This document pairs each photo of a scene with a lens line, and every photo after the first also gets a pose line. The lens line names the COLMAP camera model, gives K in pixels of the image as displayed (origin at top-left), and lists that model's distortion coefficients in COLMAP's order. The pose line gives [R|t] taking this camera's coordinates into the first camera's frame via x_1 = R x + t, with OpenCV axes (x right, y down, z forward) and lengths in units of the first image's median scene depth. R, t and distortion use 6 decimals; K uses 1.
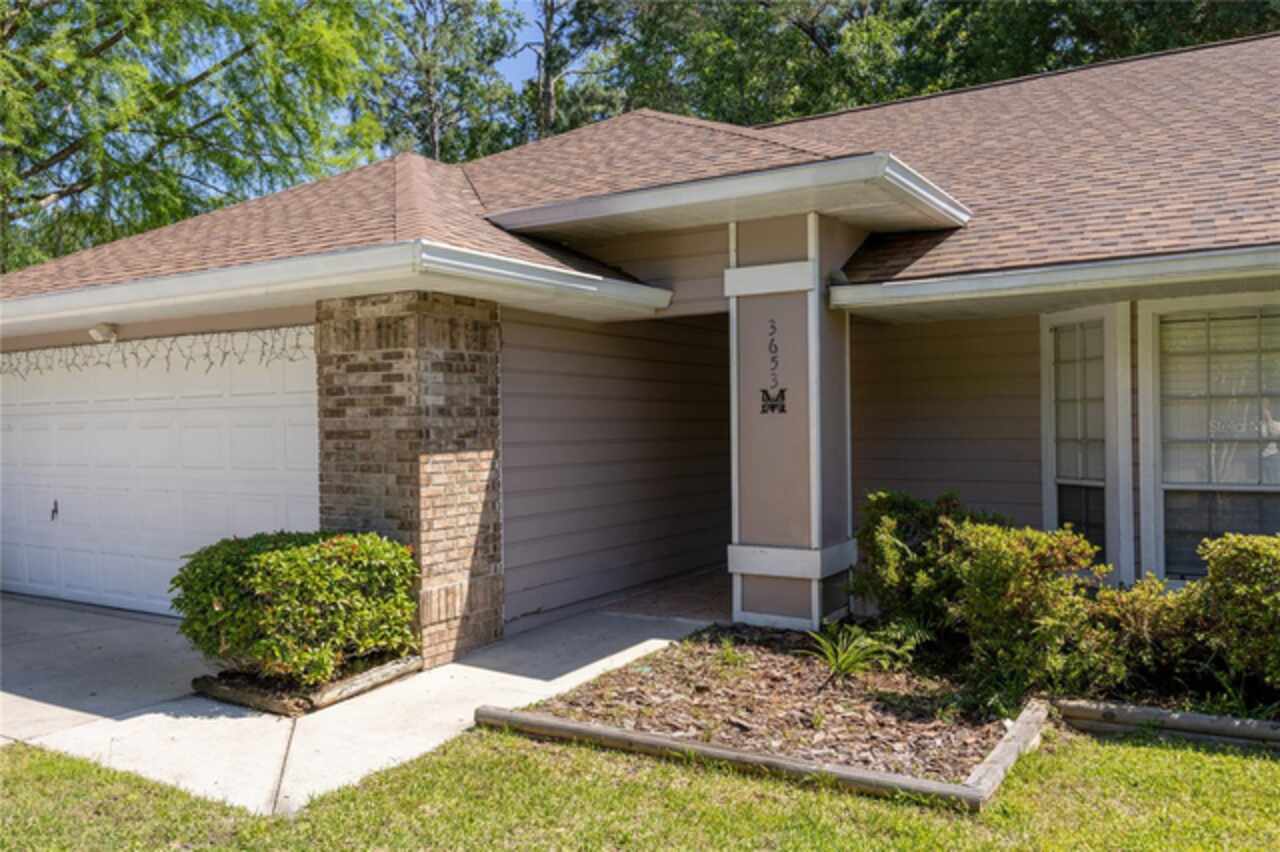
lens RADIAL K [[1013.0, 0, 639.8], [0, 1013.0, 425.6], [0, 0, 1]] dist [0.000507, 0.000018]
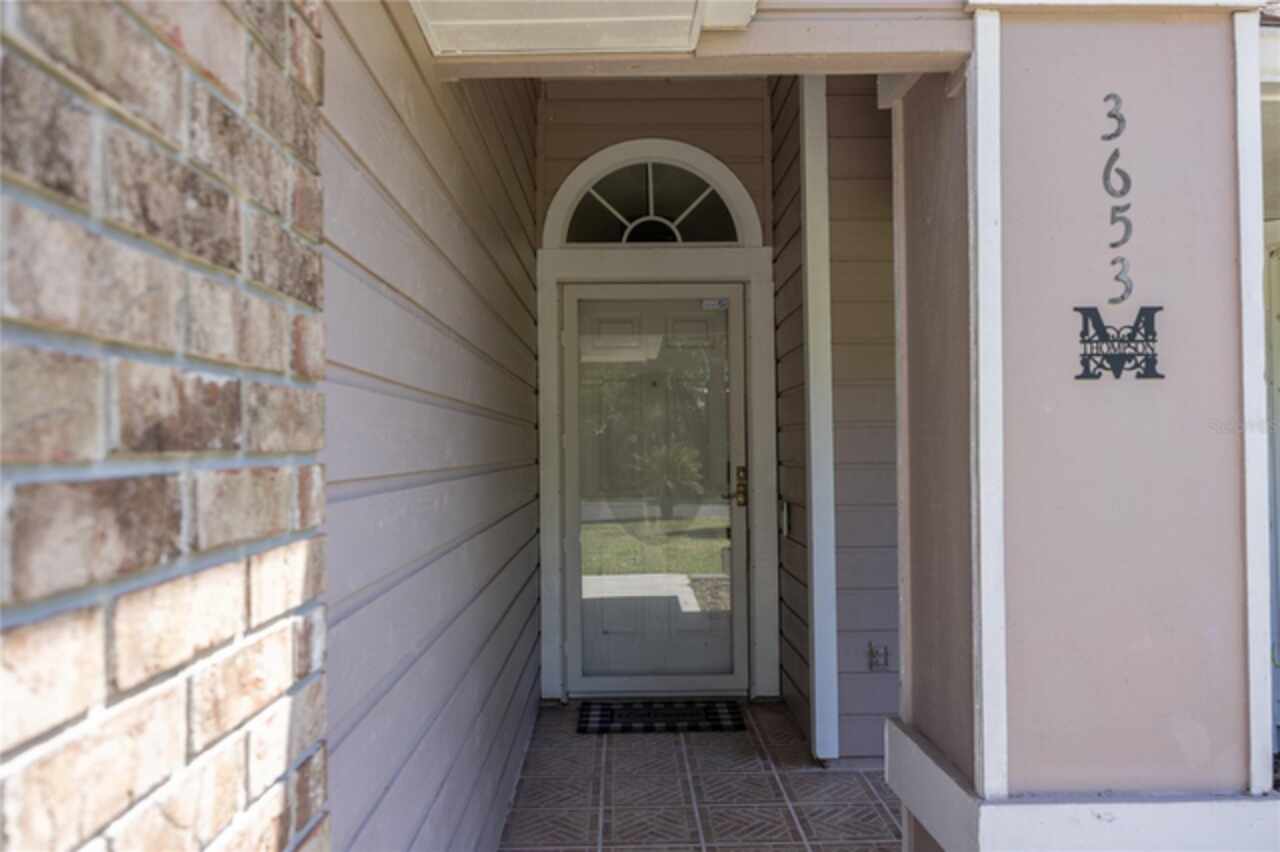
lens RADIAL K [[1067.6, 0, 640.0], [0, 1067.6, 426.2], [0, 0, 1]] dist [-0.007741, -0.003408]
pose [[0.838575, 0.009931, 0.544695, -0.181464], [0.000786, 0.999811, -0.019439, 0.008890], [-0.544785, 0.016729, 0.838409, 0.798289]]
